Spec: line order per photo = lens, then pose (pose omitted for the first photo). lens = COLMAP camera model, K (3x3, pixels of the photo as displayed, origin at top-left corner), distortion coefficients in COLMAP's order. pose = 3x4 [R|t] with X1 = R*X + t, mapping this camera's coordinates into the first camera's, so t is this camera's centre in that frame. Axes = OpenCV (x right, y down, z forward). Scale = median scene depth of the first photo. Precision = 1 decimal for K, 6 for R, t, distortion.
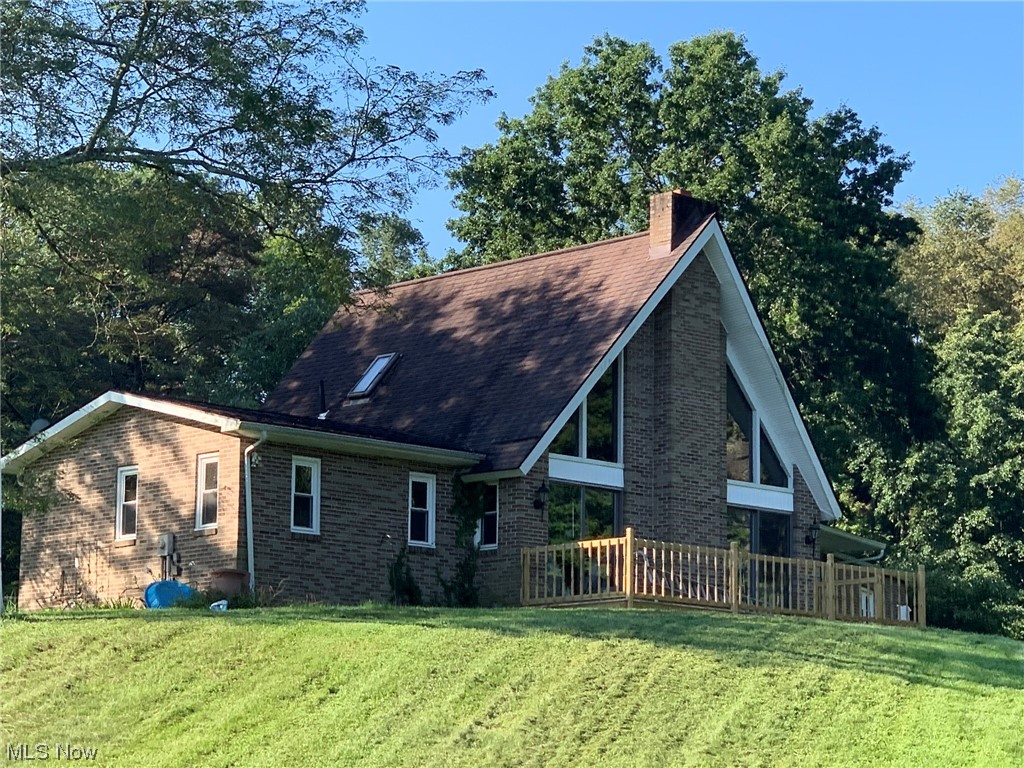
lens RADIAL K [[2936.4, 0, 512.2], [0, 2936.4, 384.0], [0, 0, 1]] dist [-0.227077, 0.000000]
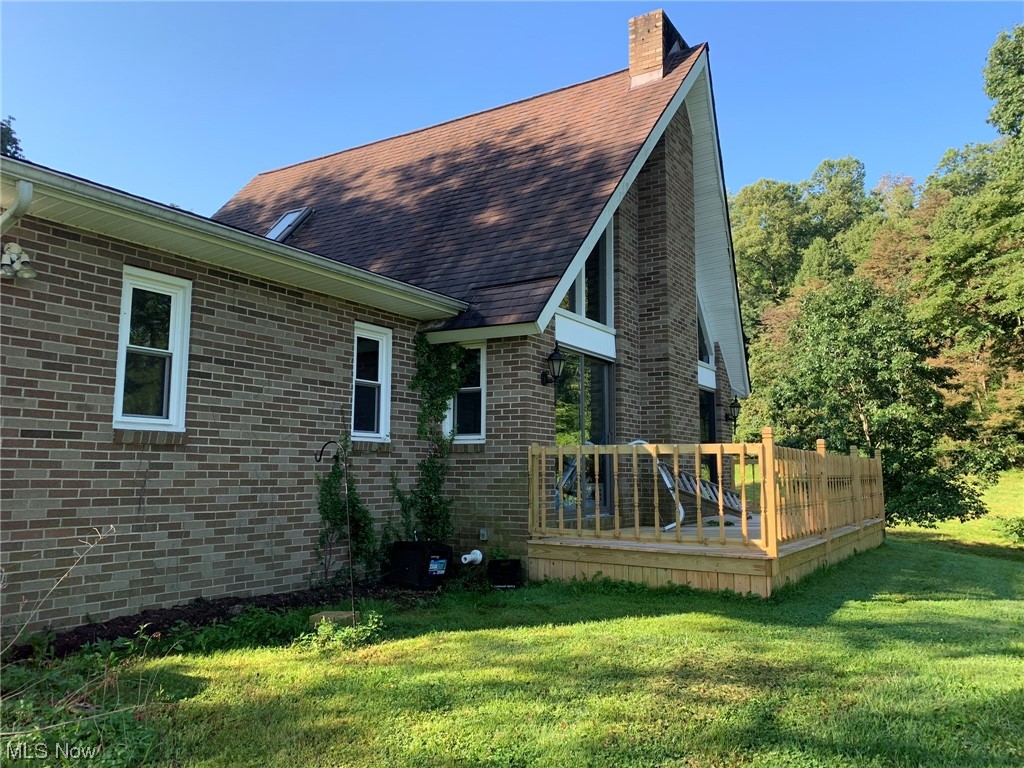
lens RADIAL K [[792.2, 0, 508.9], [0, 792.2, 377.2], [0, 0, 1]] dist [0.026341, -0.017122]
pose [[0.969284, 0.023127, 0.244856, -0.043664], [-0.034415, 0.998528, 0.041920, 0.033215], [-0.243526, -0.049059, 0.968653, 0.821243]]
